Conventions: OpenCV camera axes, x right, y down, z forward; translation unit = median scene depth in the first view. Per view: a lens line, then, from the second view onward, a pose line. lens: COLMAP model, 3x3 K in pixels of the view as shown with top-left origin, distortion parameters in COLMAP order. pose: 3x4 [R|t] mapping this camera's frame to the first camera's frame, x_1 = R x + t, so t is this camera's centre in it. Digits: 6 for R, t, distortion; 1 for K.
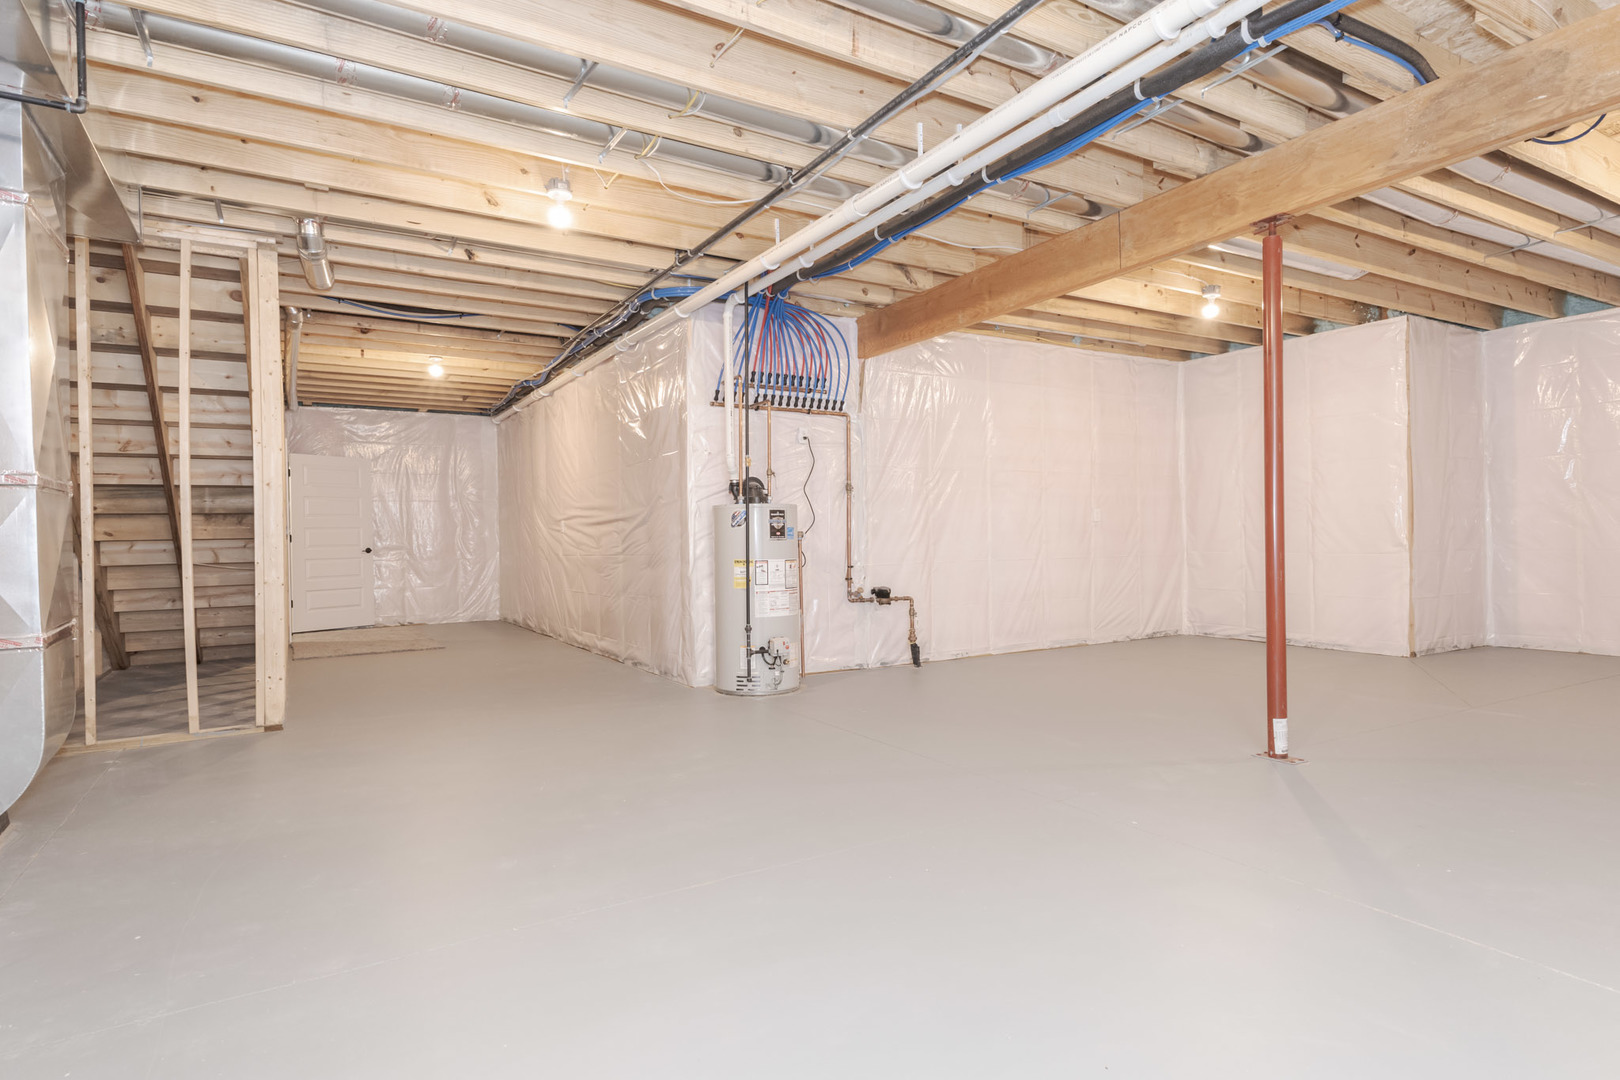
lens RADIAL K [[829.9, 0, 808.3], [0, 829.9, 538.2], [0, 0, 1]] dist [0.019082, -0.000301]
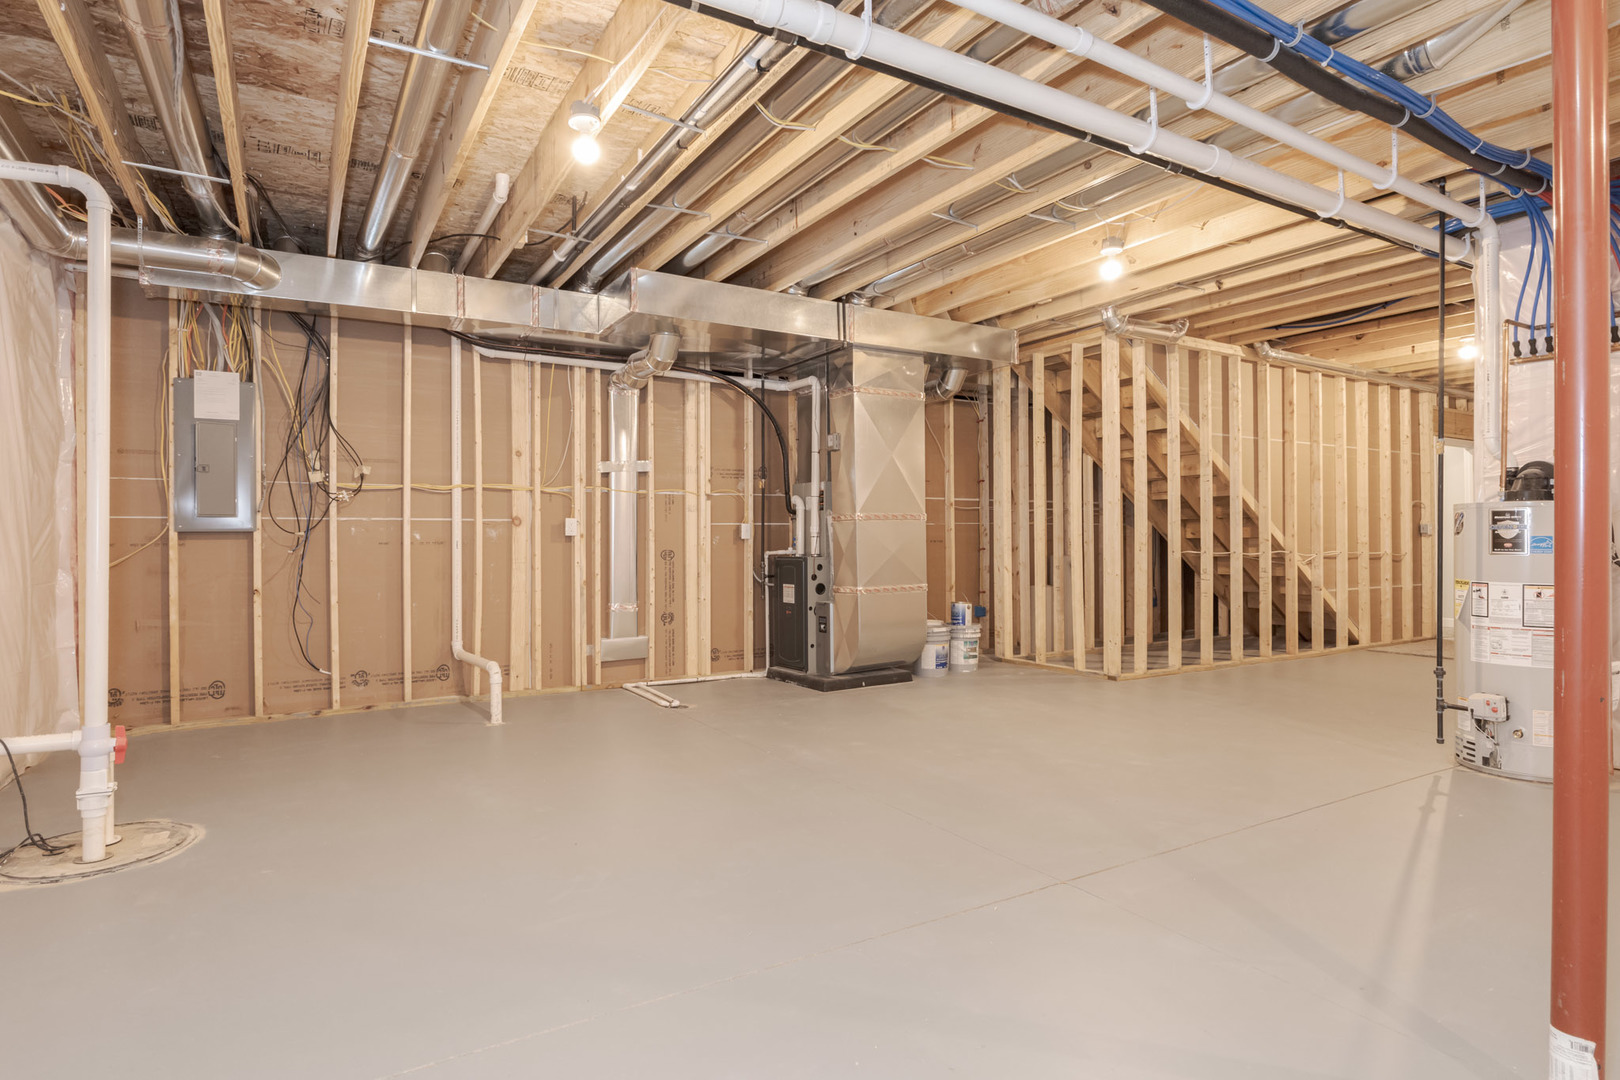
lens RADIAL K [[865.8, 0, 812.0], [0, 865.8, 538.2], [0, 0, 1]] dist [-0.001048, 0.000015]
pose [[0.014400, 0.013021, -0.999812, 0.674141], [-0.006378, 0.999896, 0.012930, -0.016959], [0.999876, 0.006191, 0.014482, 0.416016]]
